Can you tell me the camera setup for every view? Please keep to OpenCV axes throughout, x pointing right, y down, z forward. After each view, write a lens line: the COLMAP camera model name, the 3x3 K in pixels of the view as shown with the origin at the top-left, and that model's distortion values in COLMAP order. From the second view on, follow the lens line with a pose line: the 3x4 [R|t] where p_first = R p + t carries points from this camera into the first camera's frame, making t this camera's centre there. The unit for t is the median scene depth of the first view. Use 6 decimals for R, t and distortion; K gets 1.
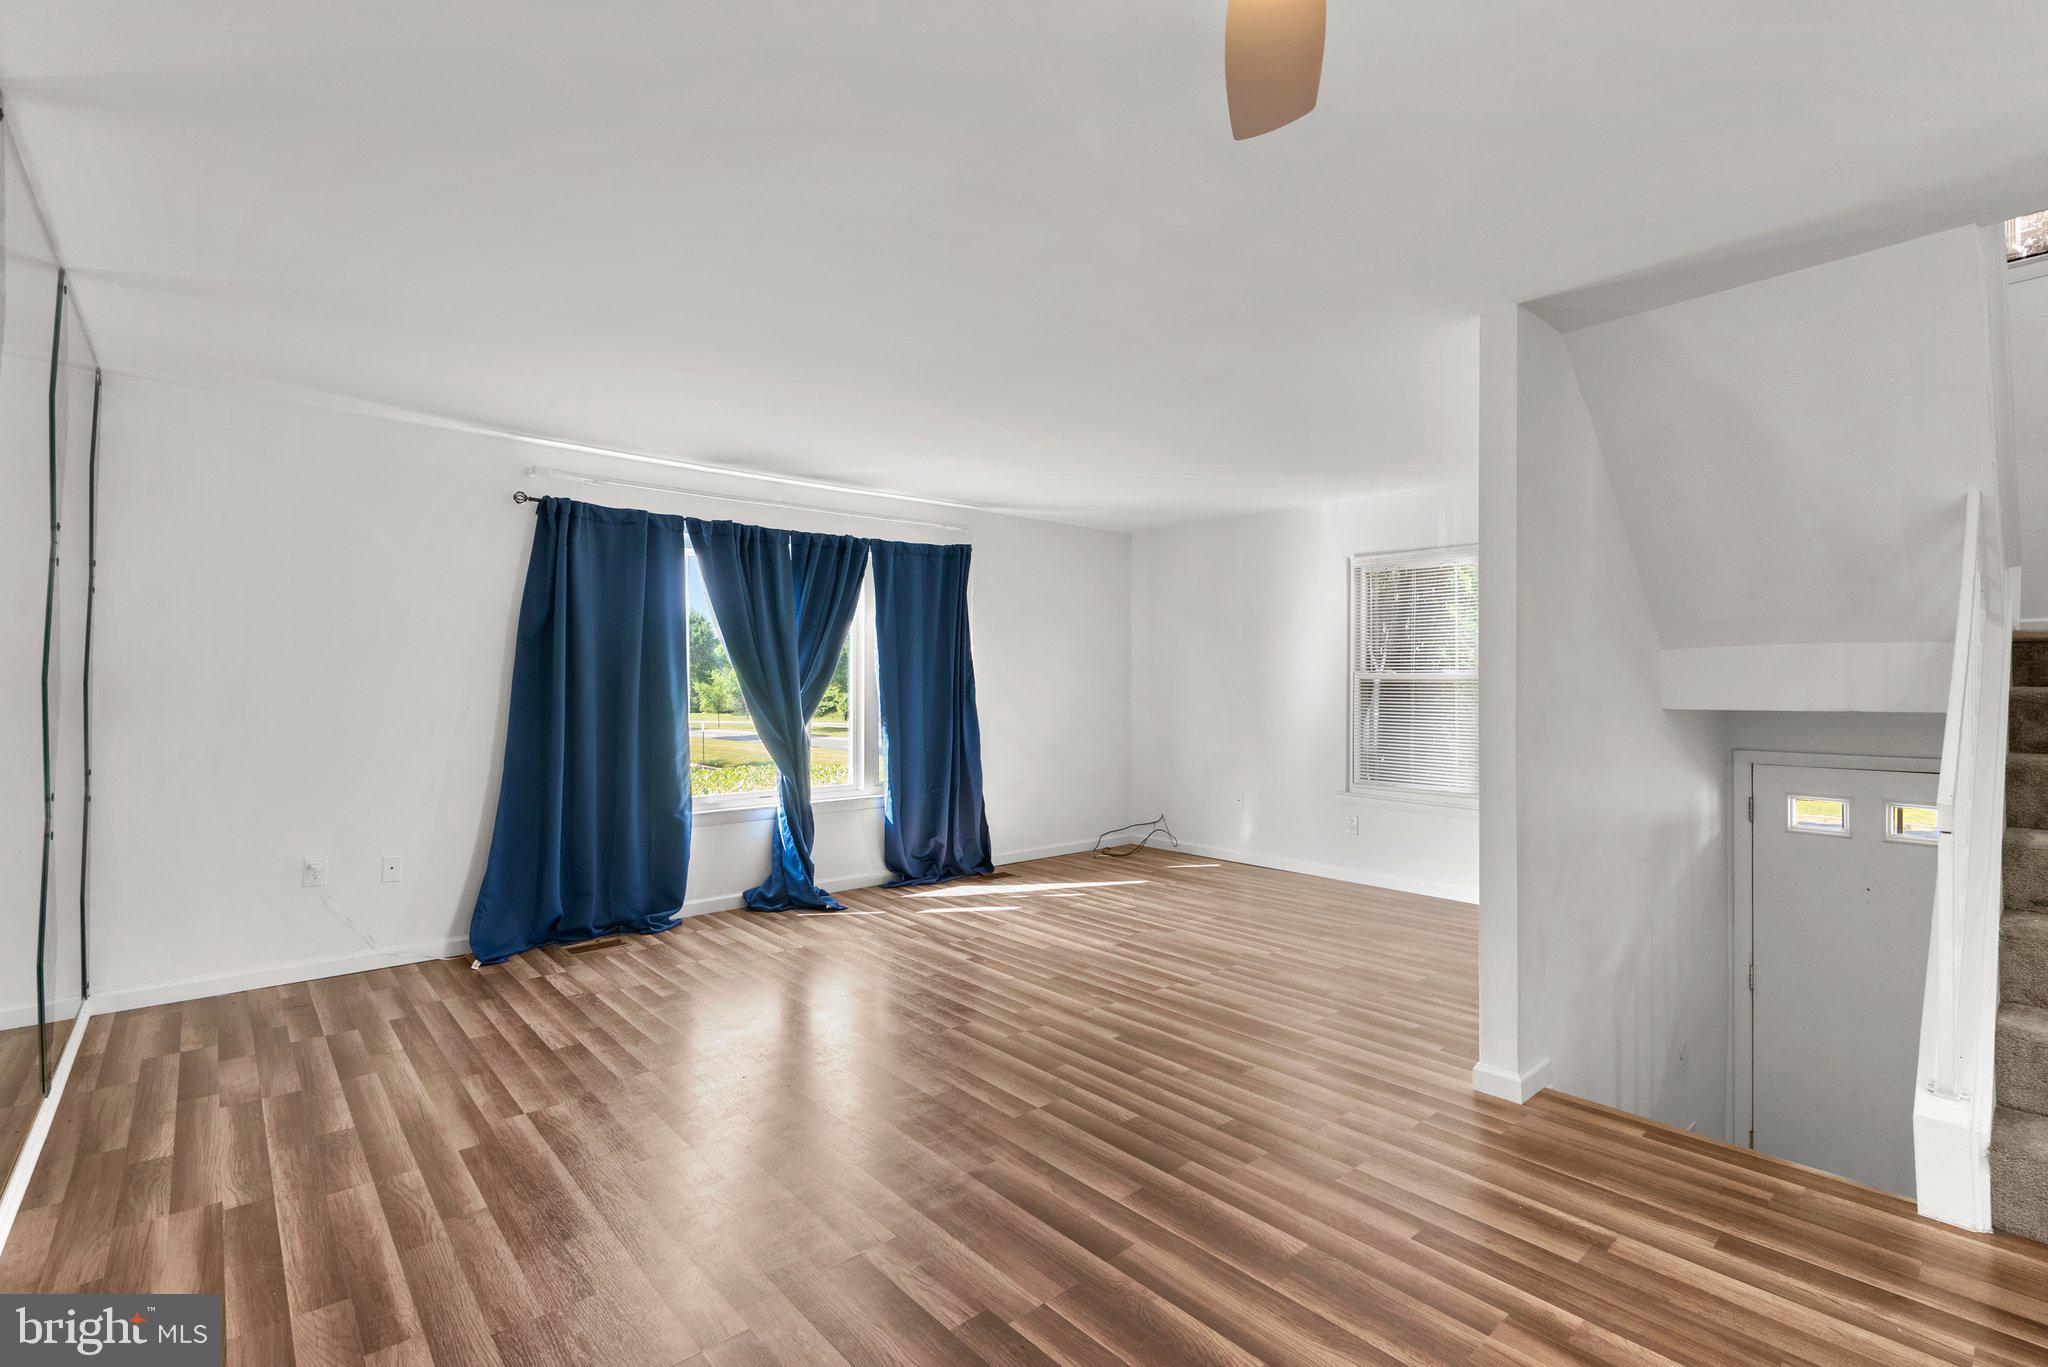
lens RADIAL K [[928.5, 0, 1007.4], [0, 928.5, 714.4], [0, 0, 1]] dist [0.000137, 0.000455]
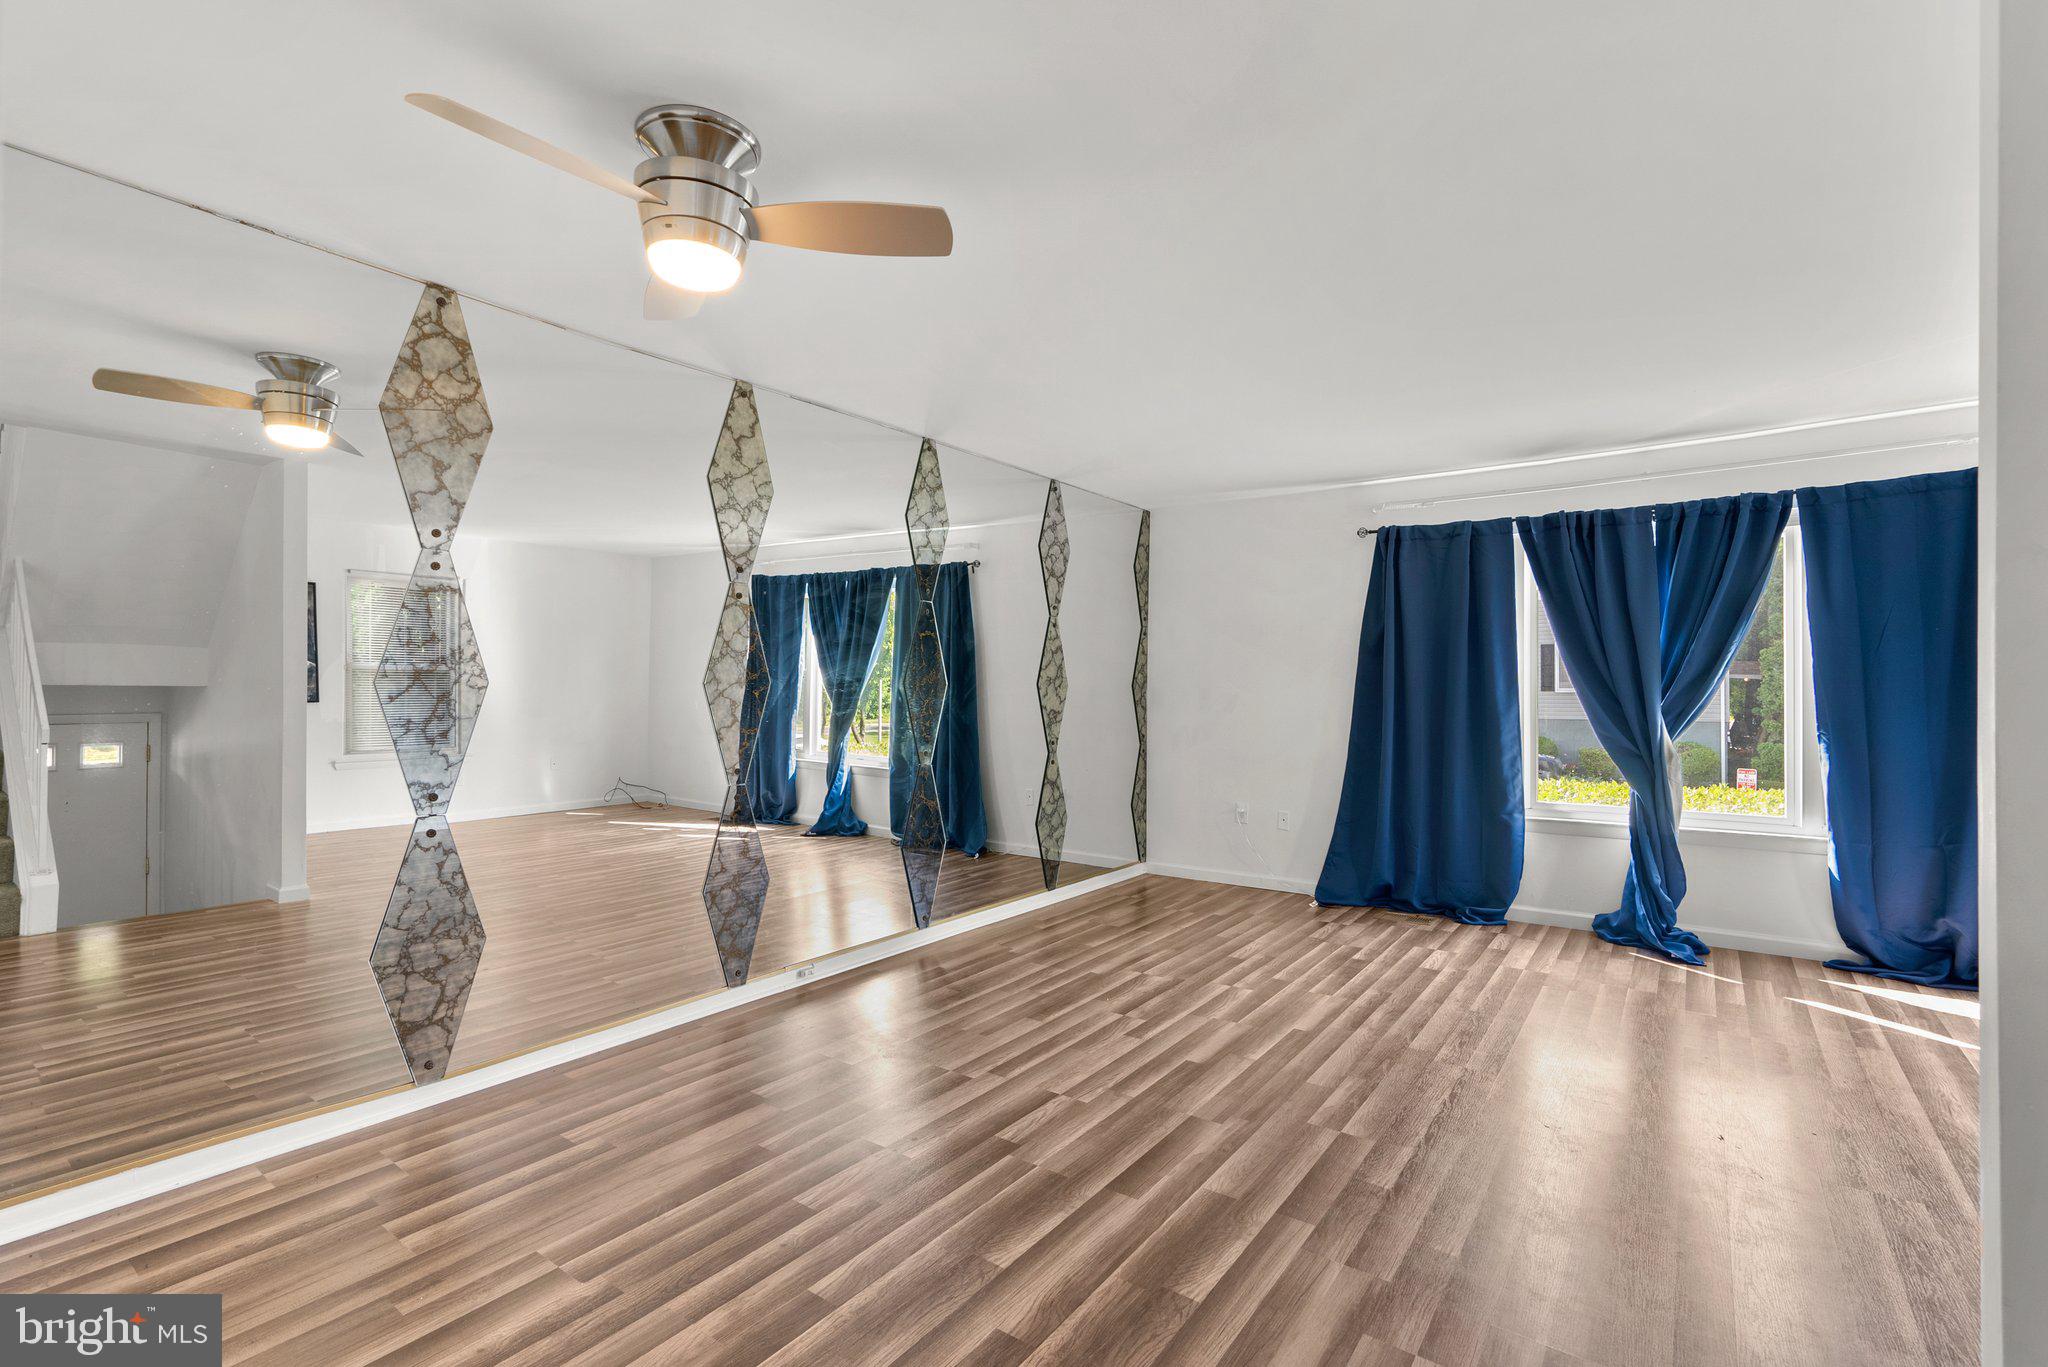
lens RADIAL K [[927.5, 0, 1028.8], [0, 927.5, 690.8], [0, 0, 1]] dist [-0.003246, 0.000147]
pose [[0.229258, 0.000410, -0.973366, 0.608469], [-0.031222, 0.999488, -0.006932, -0.003730], [0.972865, 0.031980, 0.229154, 0.323653]]
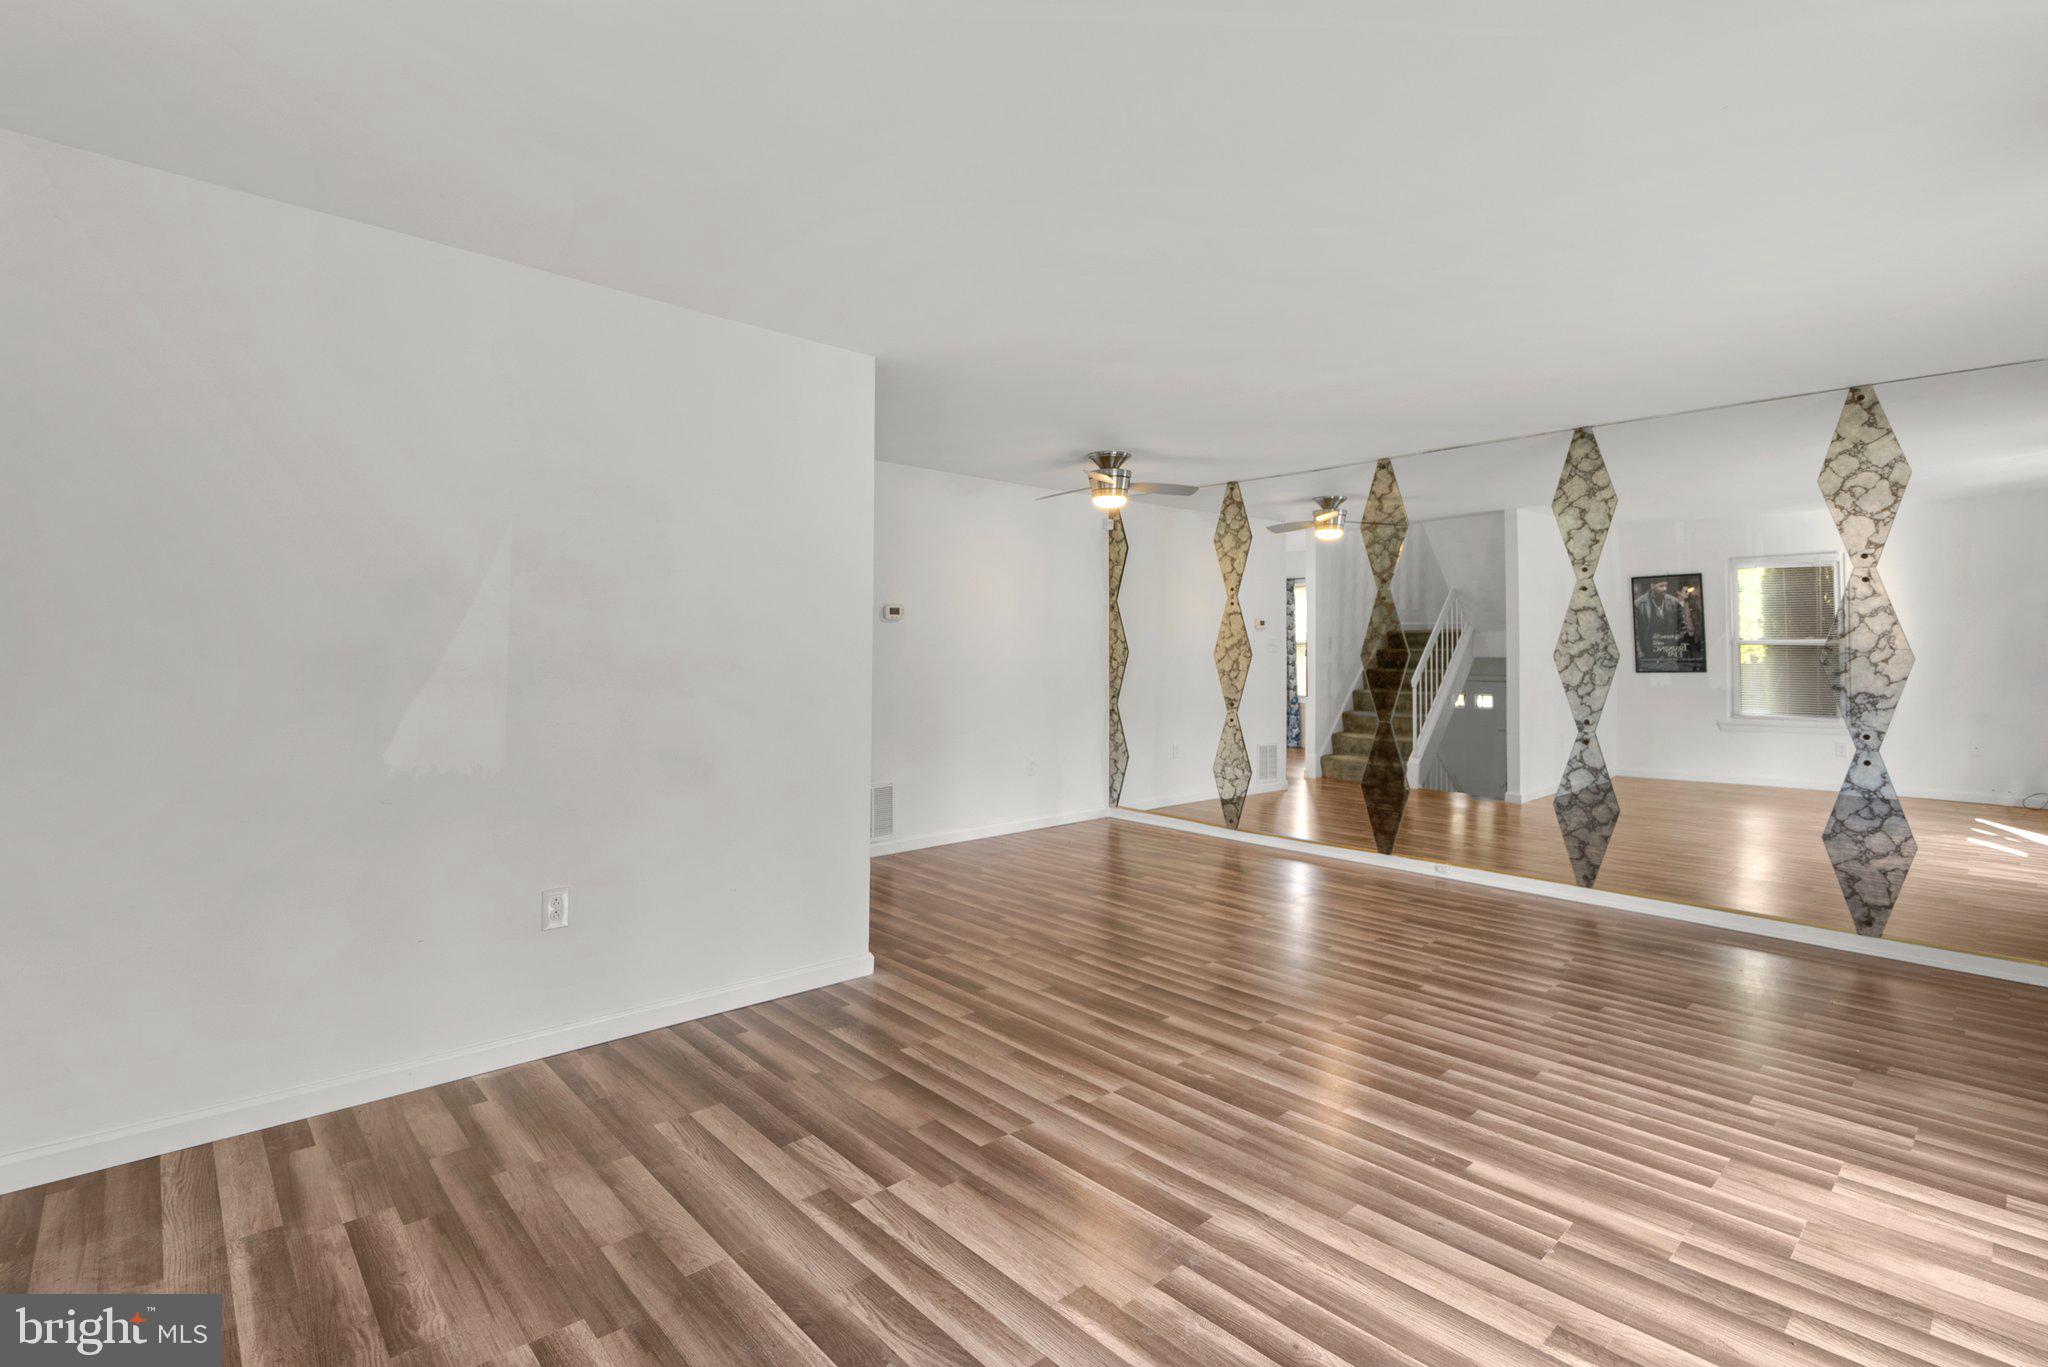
lens RADIAL K [[949.9, 0, 1021.4], [0, 949.9, 661.3], [0, 0, 1]] dist [-0.003784, 0.000186]
pose [[-0.999218, -0.011490, -0.037828, 0.259486], [-0.013018, 0.999099, 0.040402, -0.050008], [0.037330, 0.040863, -0.998467, 1.648497]]
